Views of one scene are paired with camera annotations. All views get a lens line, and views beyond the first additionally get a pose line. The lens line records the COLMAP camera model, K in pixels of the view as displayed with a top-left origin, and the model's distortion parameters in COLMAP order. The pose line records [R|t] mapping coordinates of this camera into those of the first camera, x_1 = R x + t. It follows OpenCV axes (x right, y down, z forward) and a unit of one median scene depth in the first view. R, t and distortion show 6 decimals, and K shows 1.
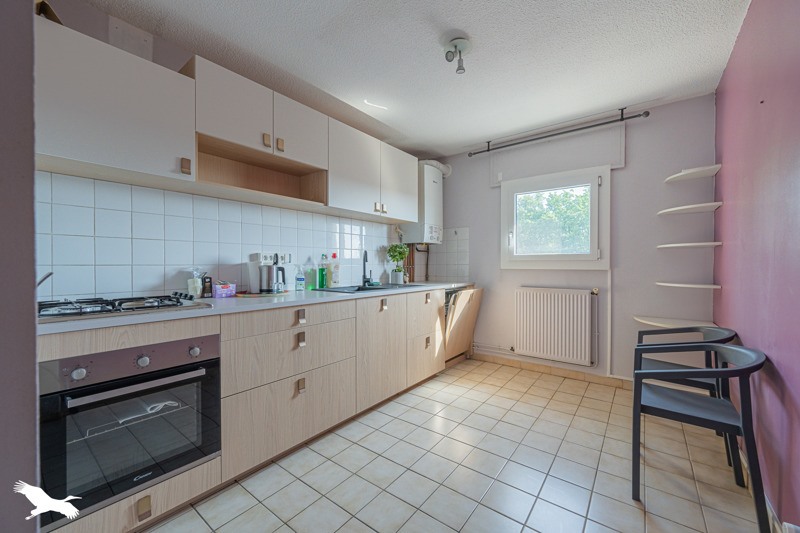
lens RADIAL K [[317.6, 0, 399.3], [0, 317.6, 264.6], [0, 0, 1]] dist [-0.000474, -0.000093]
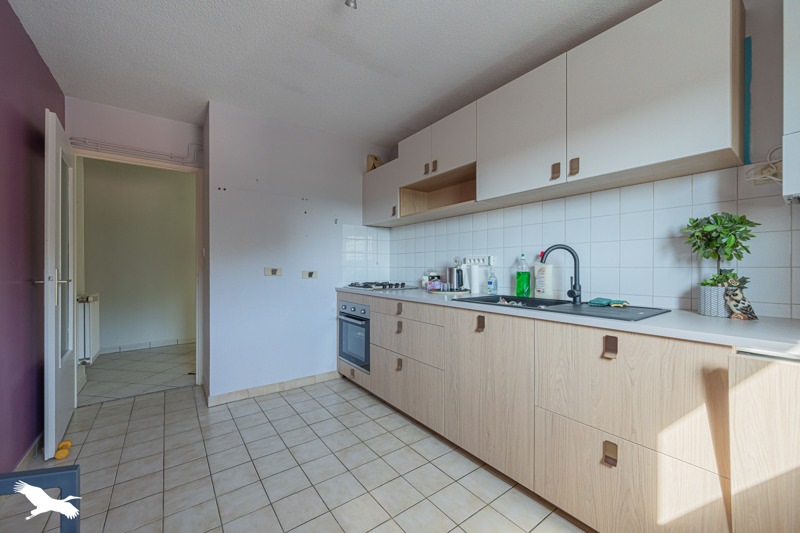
lens RADIAL K [[317.6, 0, 399.3], [0, 317.6, 268.8], [0, 0, 1]] dist [-0.000474, -0.000093]
pose [[-0.279511, 0.003337, -0.960137, 0.800443], [-0.002356, 0.999989, 0.004161, 0.001983], [0.960140, 0.003425, -0.279500, 1.213162]]
